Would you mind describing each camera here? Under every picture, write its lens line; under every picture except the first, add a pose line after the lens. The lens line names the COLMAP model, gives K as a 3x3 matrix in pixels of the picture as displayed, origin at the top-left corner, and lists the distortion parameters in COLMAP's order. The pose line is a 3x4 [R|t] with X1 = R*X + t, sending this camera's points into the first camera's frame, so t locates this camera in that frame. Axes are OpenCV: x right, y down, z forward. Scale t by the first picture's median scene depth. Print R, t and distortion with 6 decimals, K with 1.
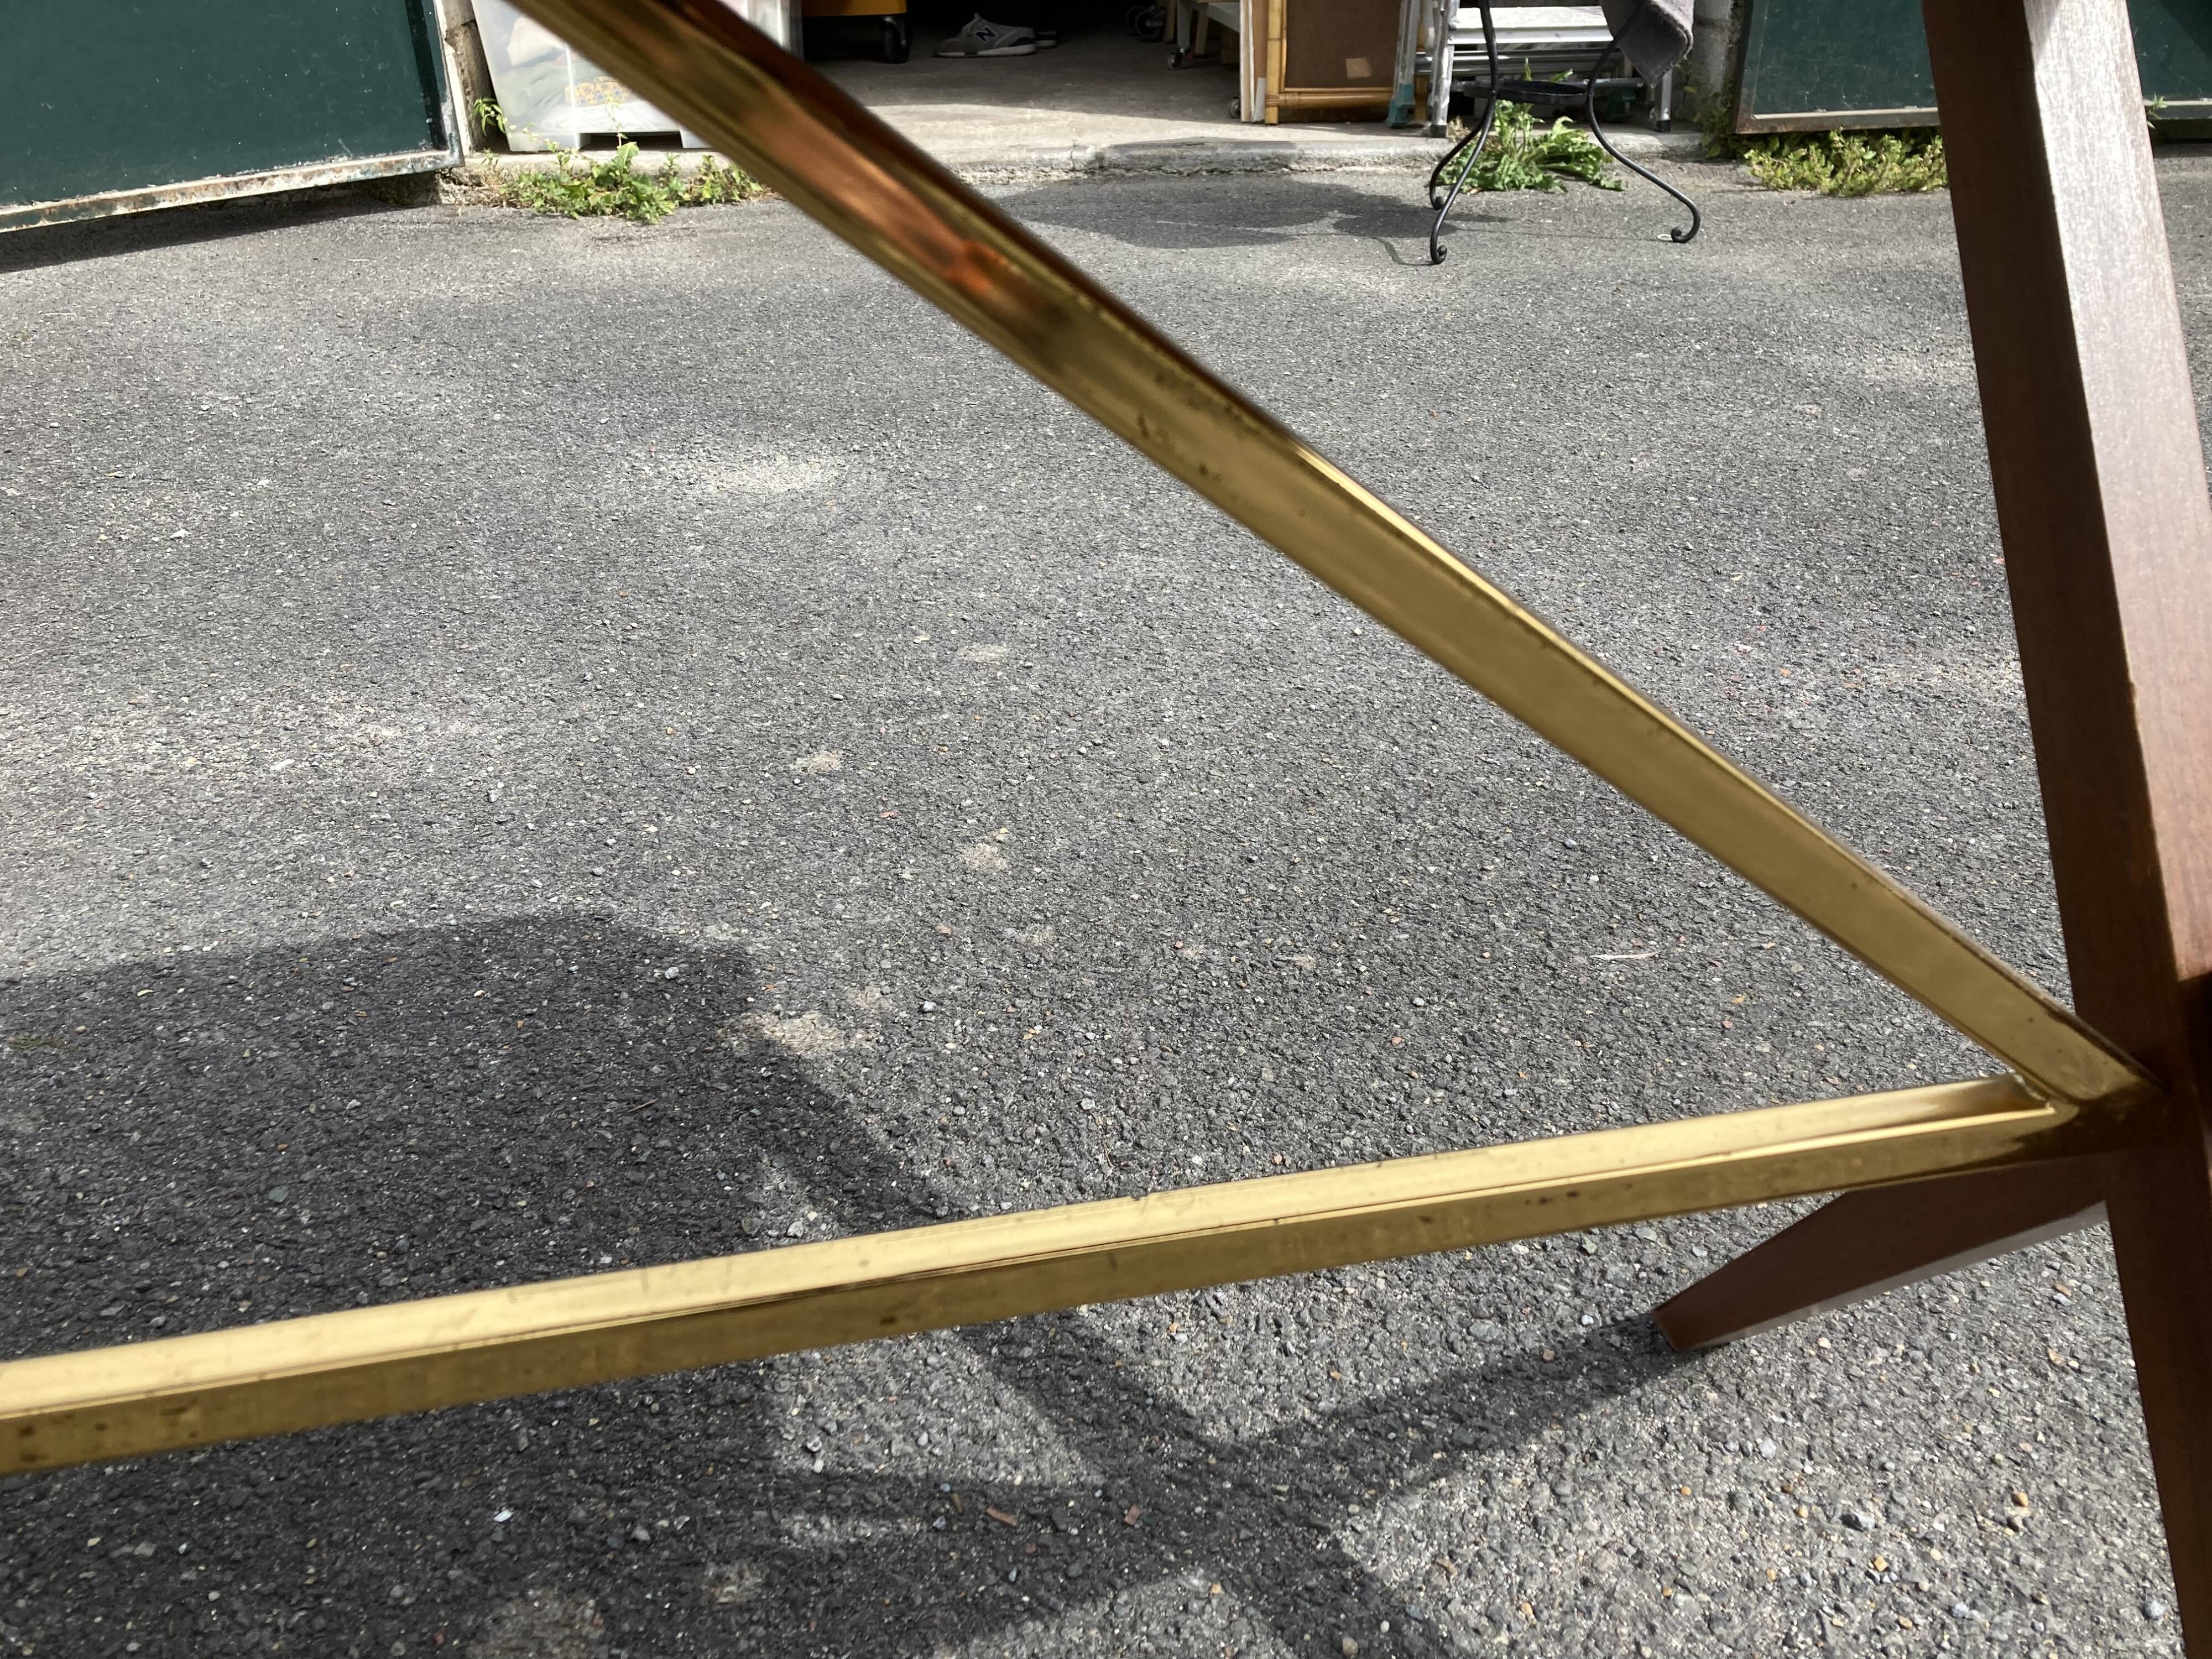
lens RADIAL K [[1815.8, 0, 1136.8], [0, 1815.8, 833.8], [0, 0, 1]] dist [0.023477, -0.013551]
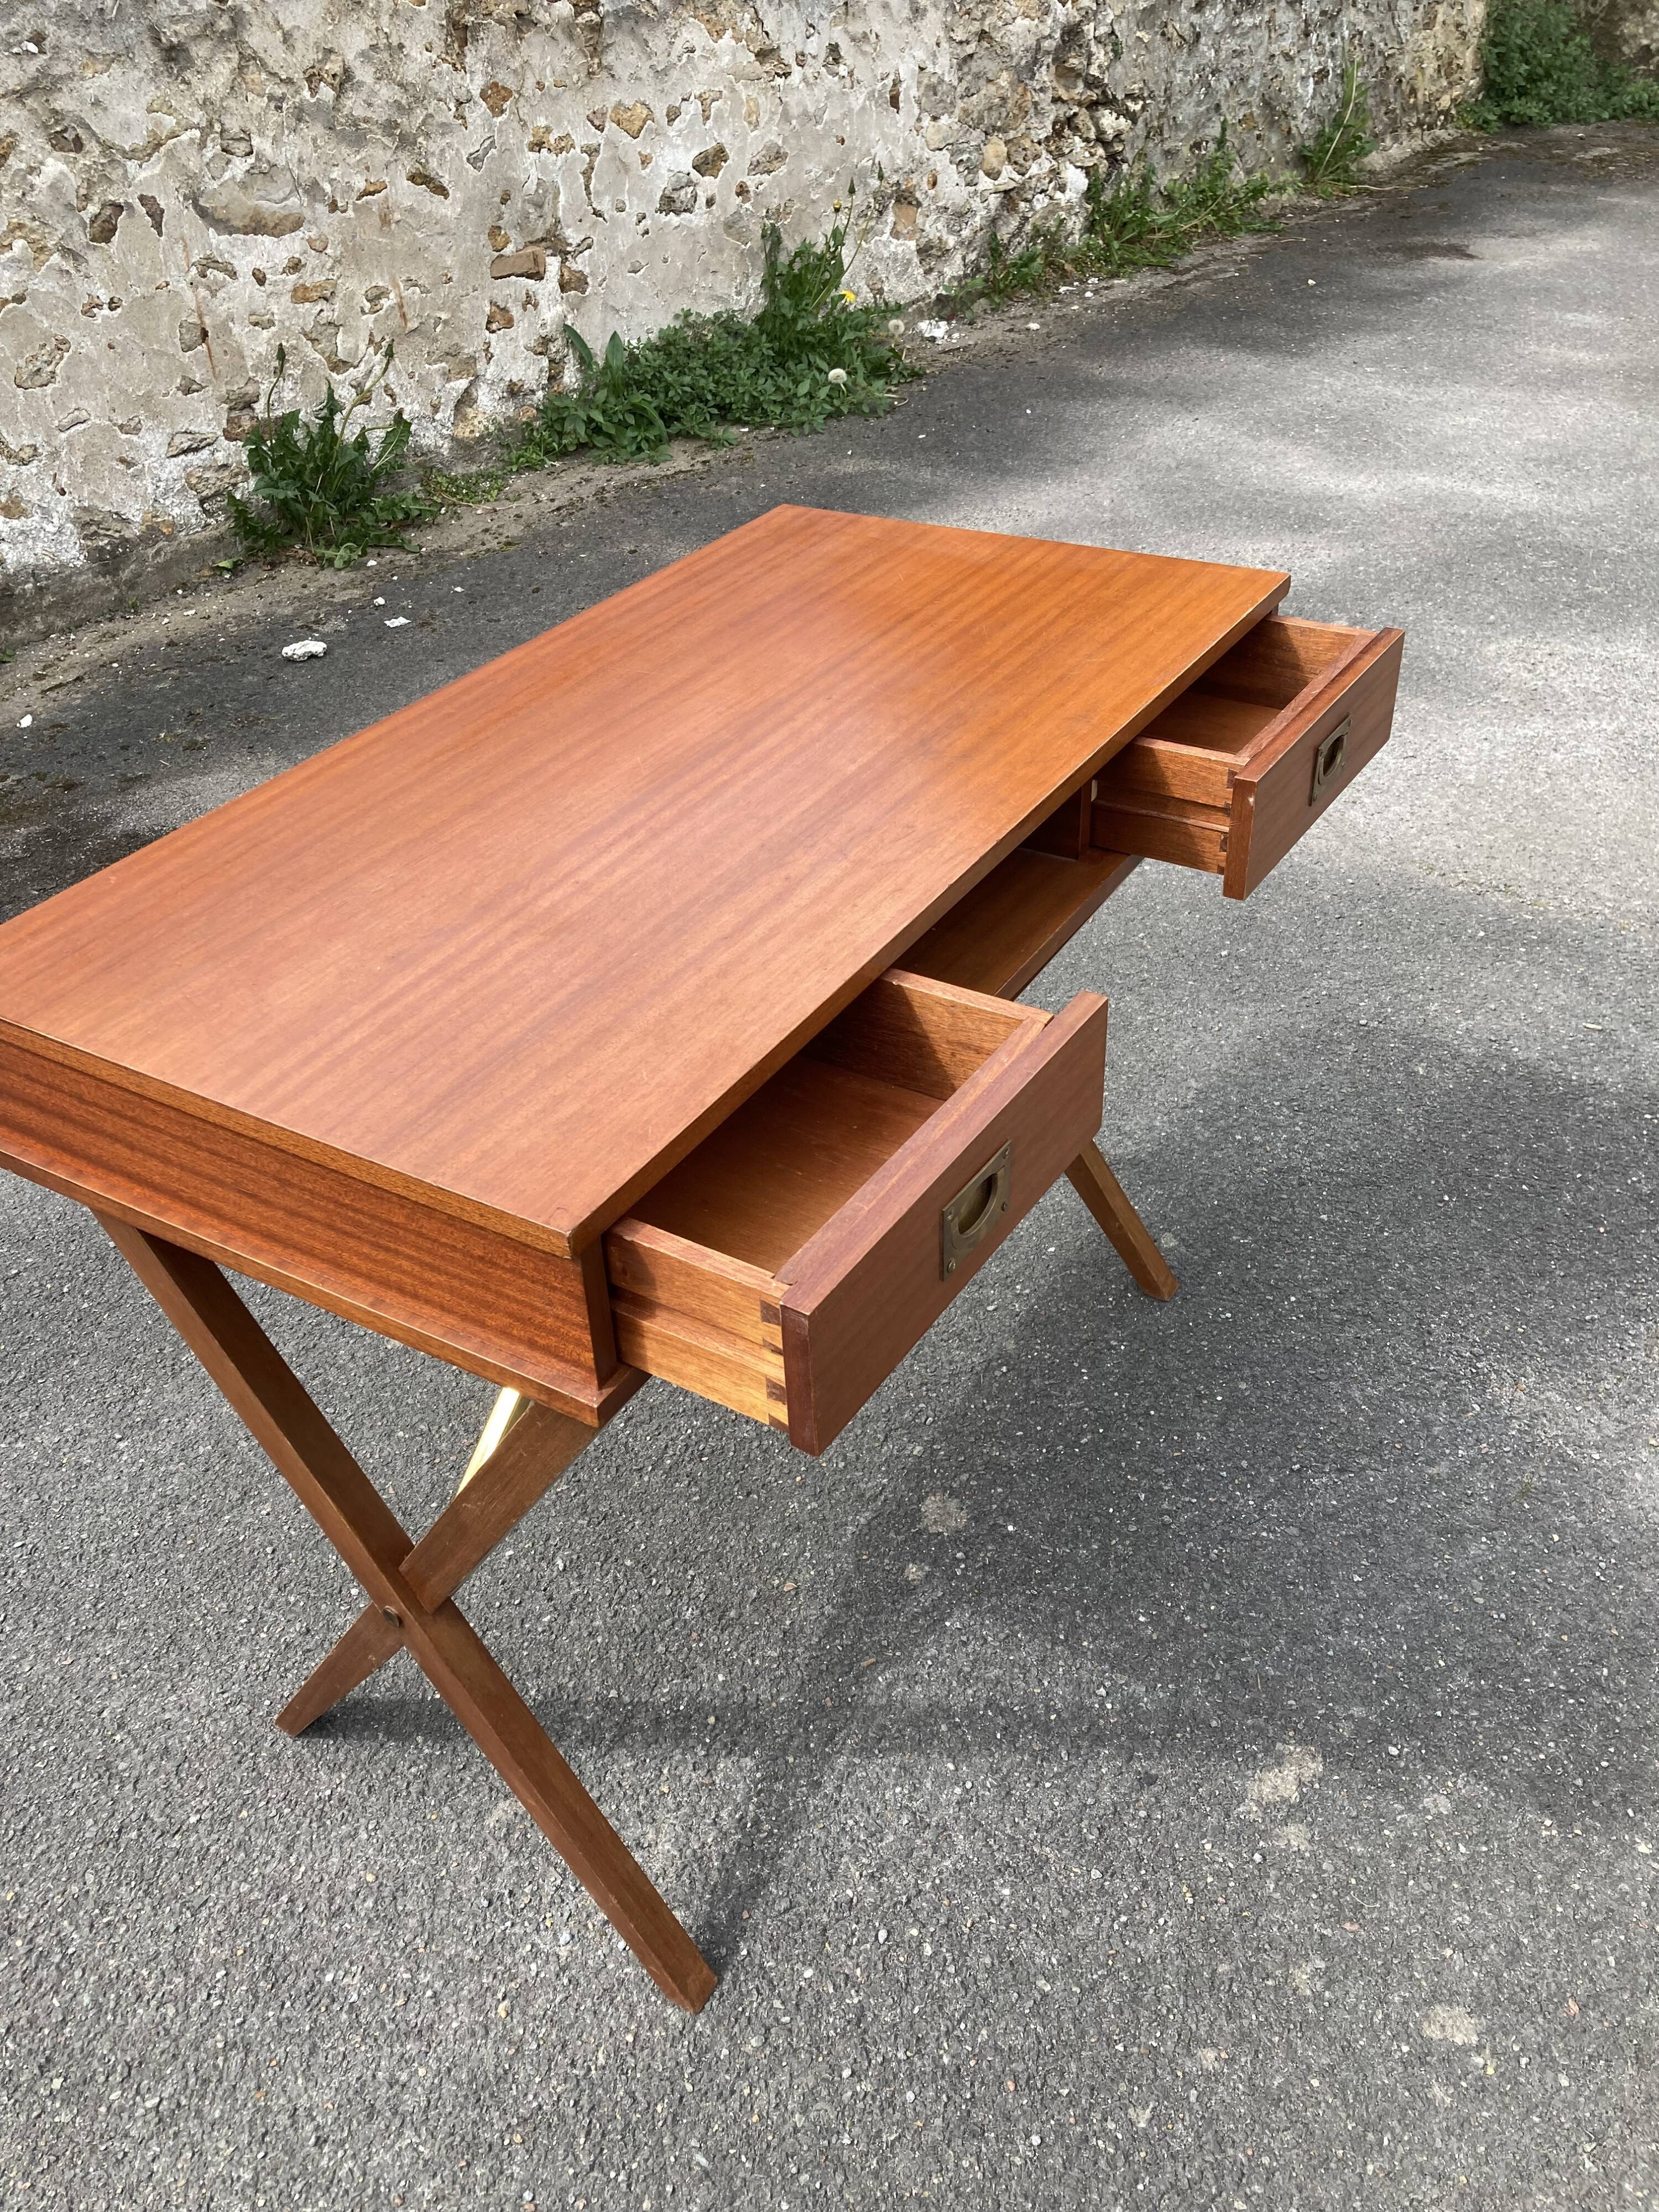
lens RADIAL K [[1815.8, 0, 819.7], [0, 1815.8, 1105.0], [0, 0, 1]] dist [0.023477, -0.013551]
pose [[-0.692793, 0.446477, -0.566301, 0.555357], [-0.304127, 0.531145, 0.790817, -1.036627], [0.653869, 0.720100, -0.232188, 0.606149]]
